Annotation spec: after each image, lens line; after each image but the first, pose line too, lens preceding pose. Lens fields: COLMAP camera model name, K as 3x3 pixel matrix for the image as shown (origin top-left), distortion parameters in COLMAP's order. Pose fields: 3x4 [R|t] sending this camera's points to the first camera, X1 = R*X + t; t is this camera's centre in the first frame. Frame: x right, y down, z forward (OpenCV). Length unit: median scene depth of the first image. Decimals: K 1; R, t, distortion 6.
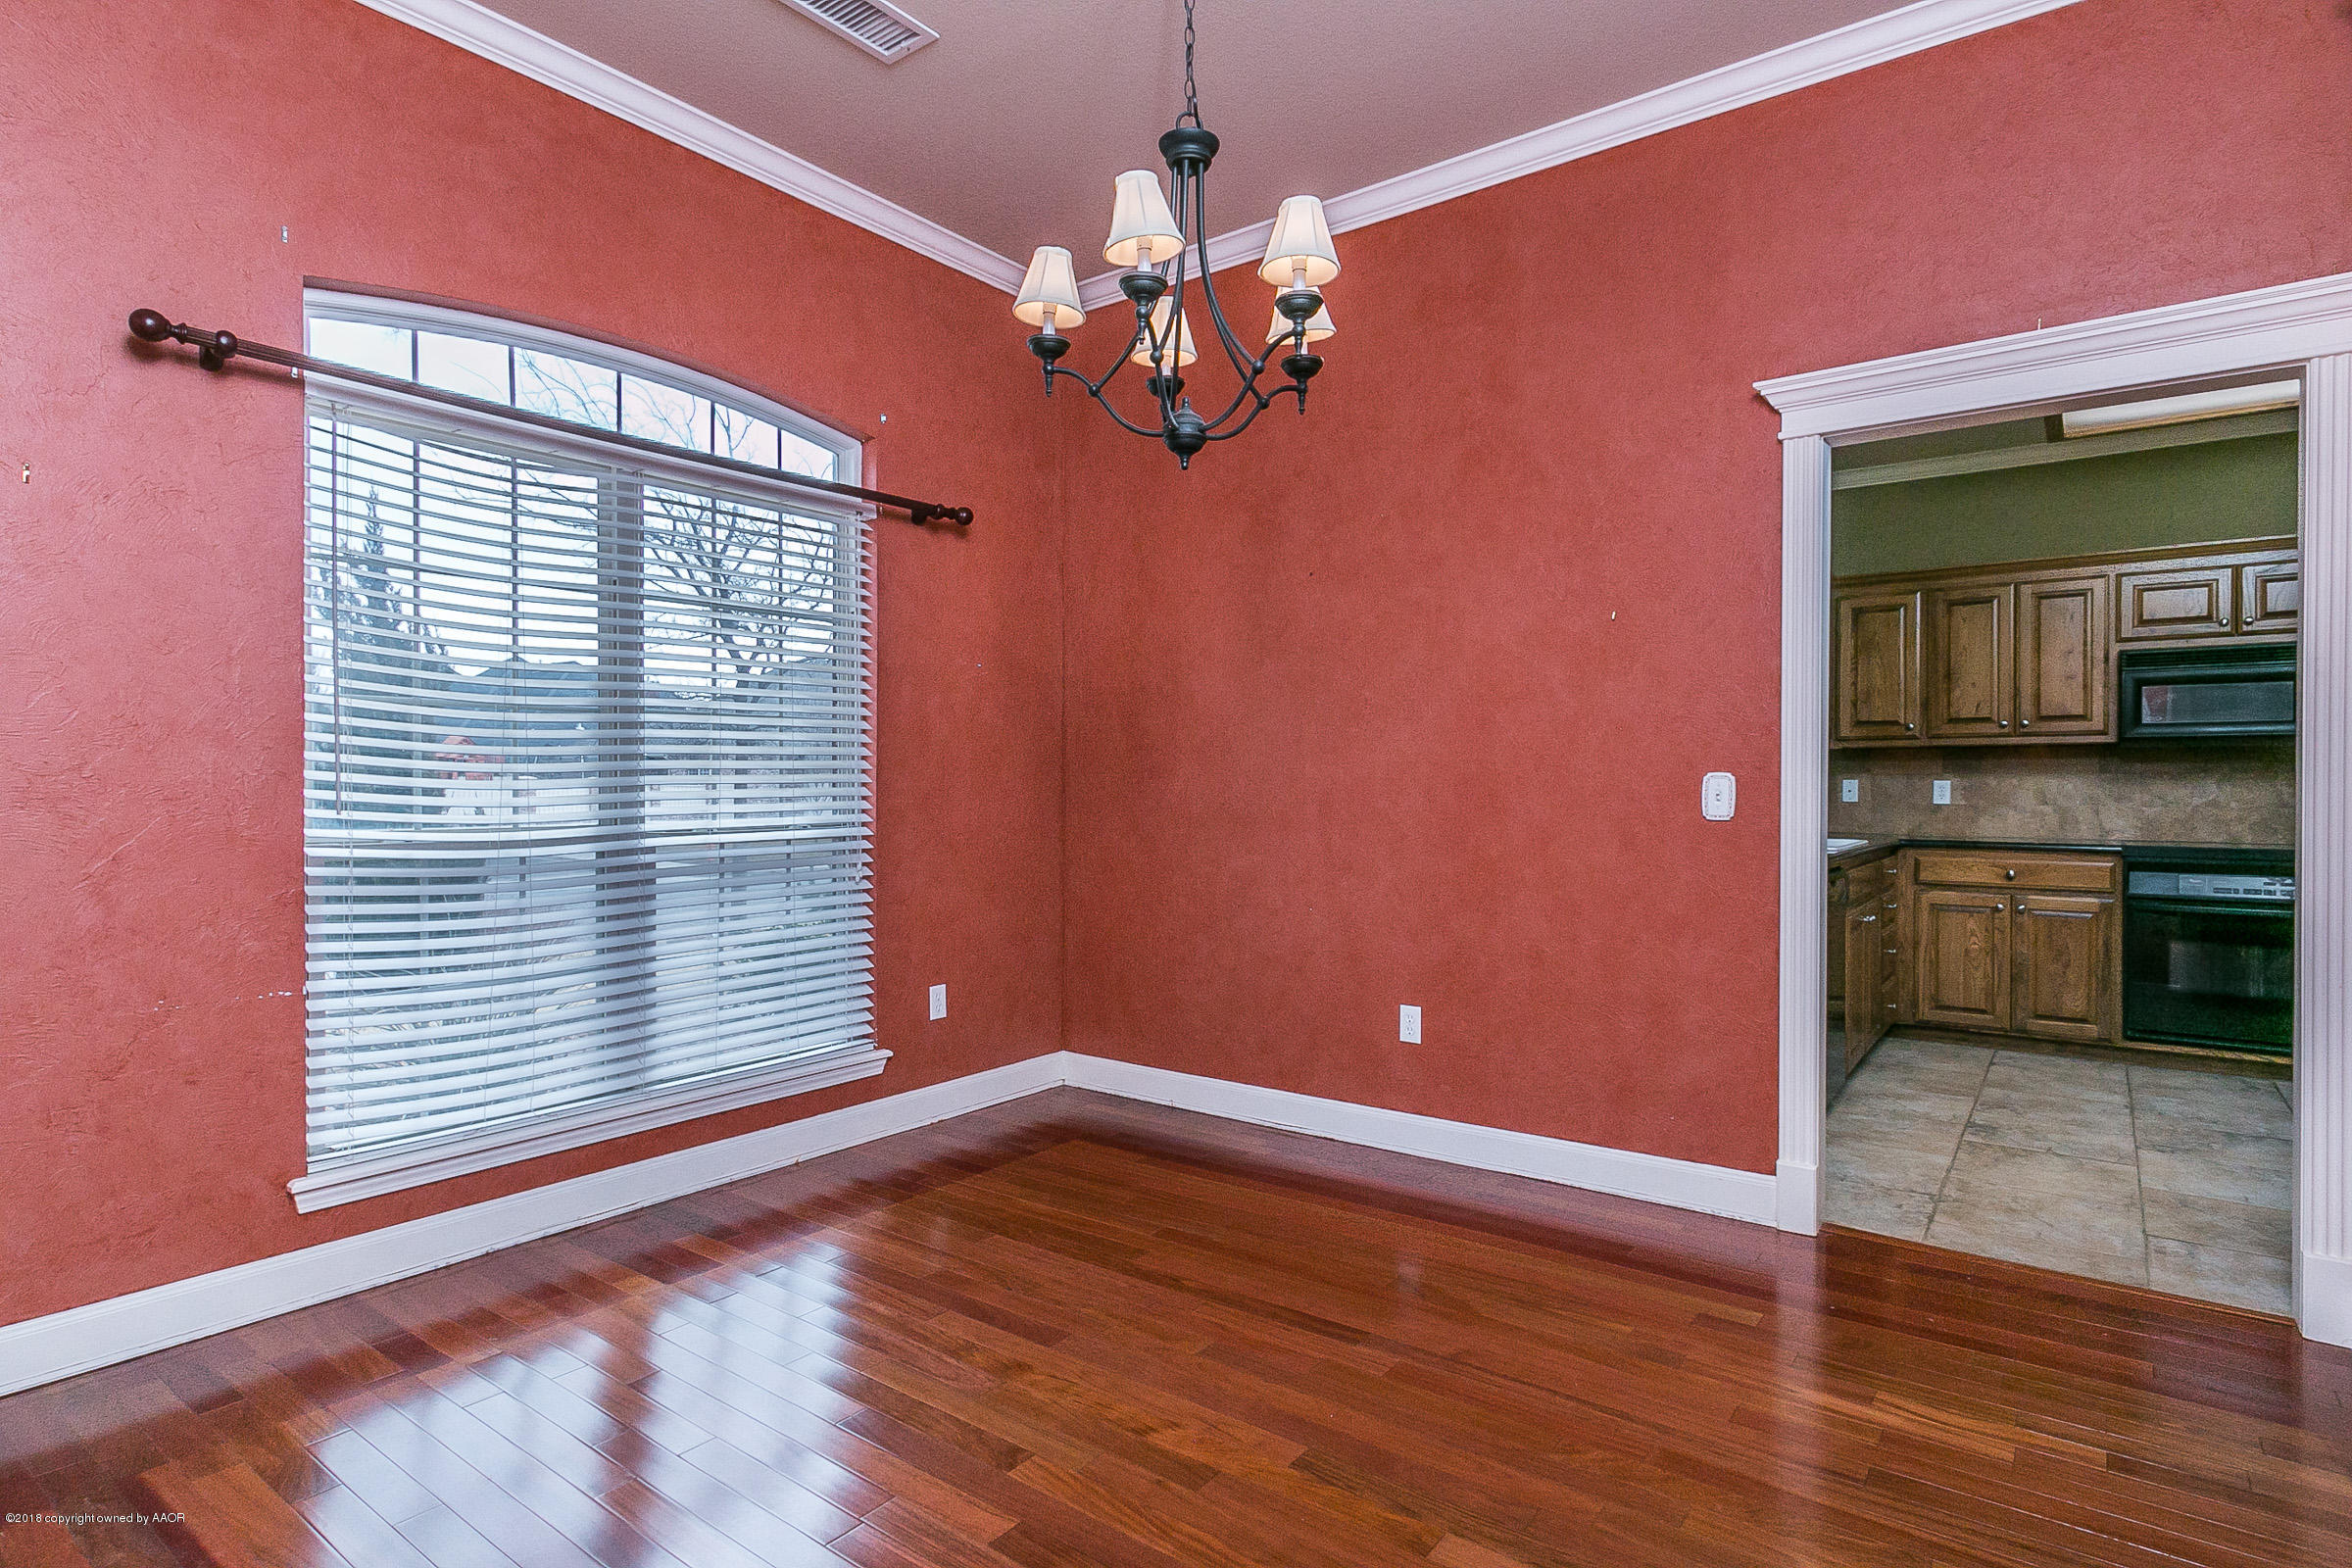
lens RADIAL K [[1204.1, 0, 1176.0], [0, 1204.1, 784.0], [0, 0, 1]] dist [-0.001617, -0.000057]
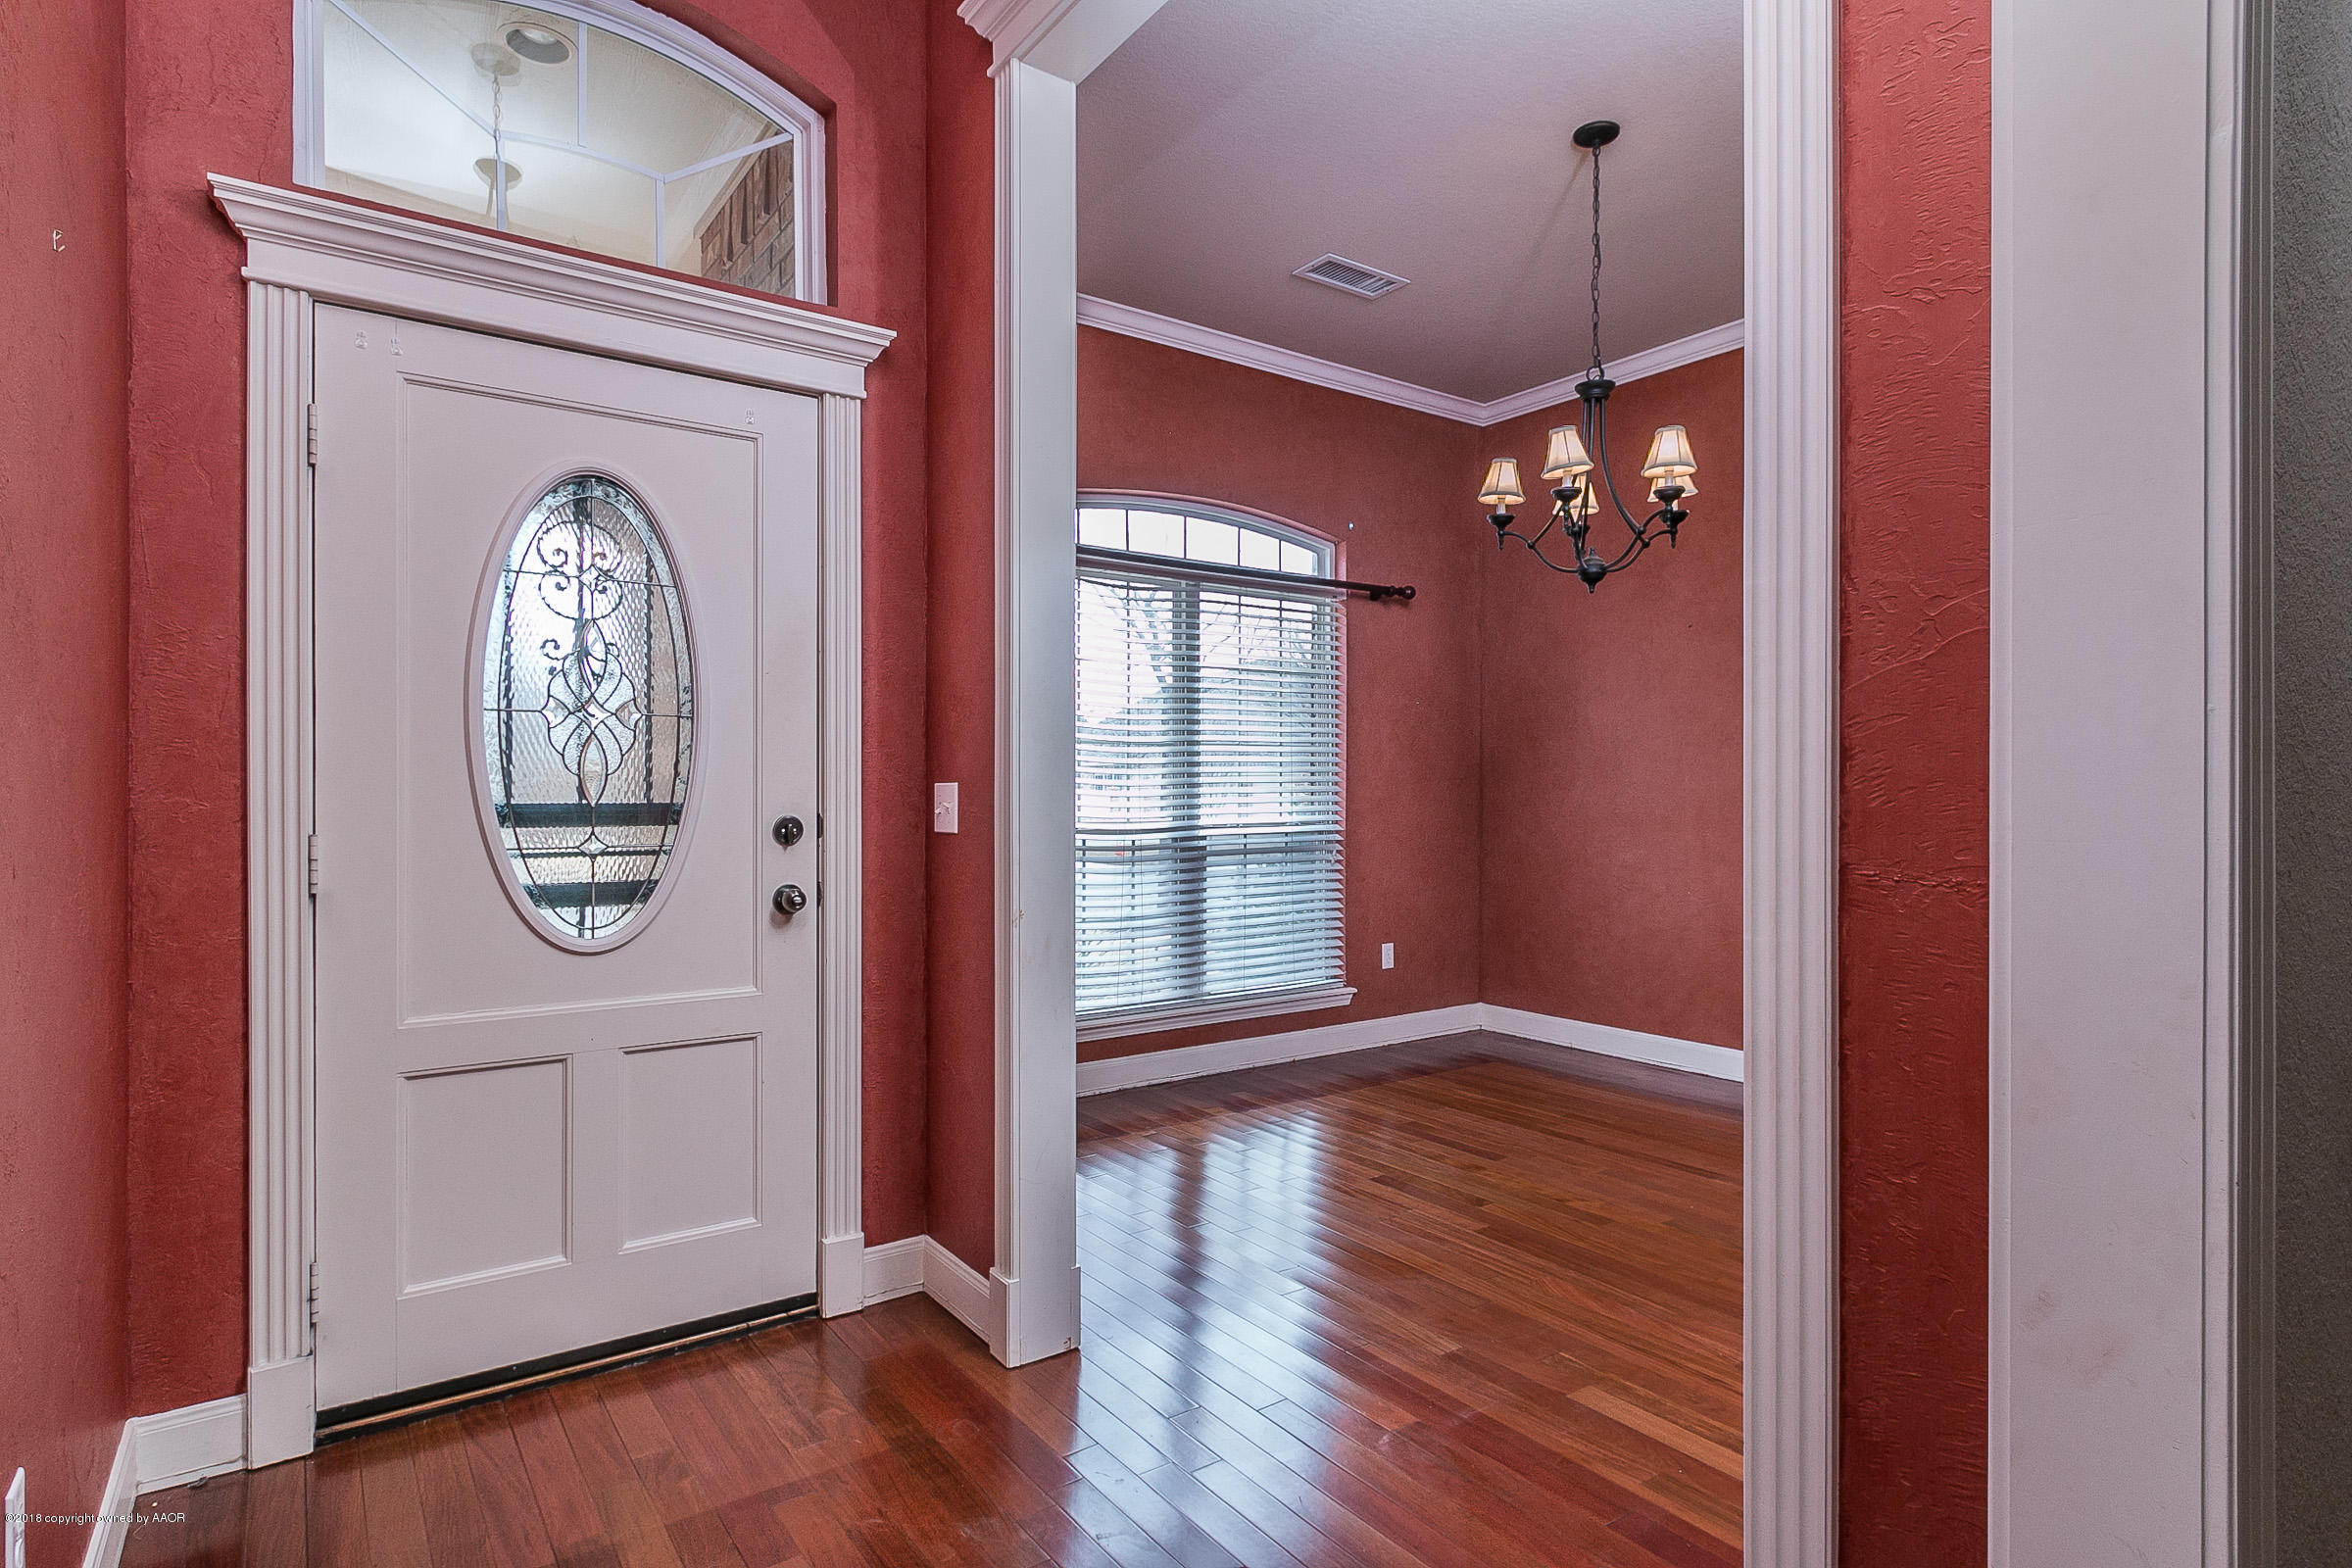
lens RADIAL K [[1200.3, 0, 1159.9], [0, 1200.3, 795.2], [0, 0, 1]] dist [-0.003841, -0.000256]
pose [[0.949111, 0.001489, -0.314938, -0.022224], [-0.000712, 0.999996, 0.002583, -0.001064], [0.314941, -0.002227, 0.949109, -0.427664]]
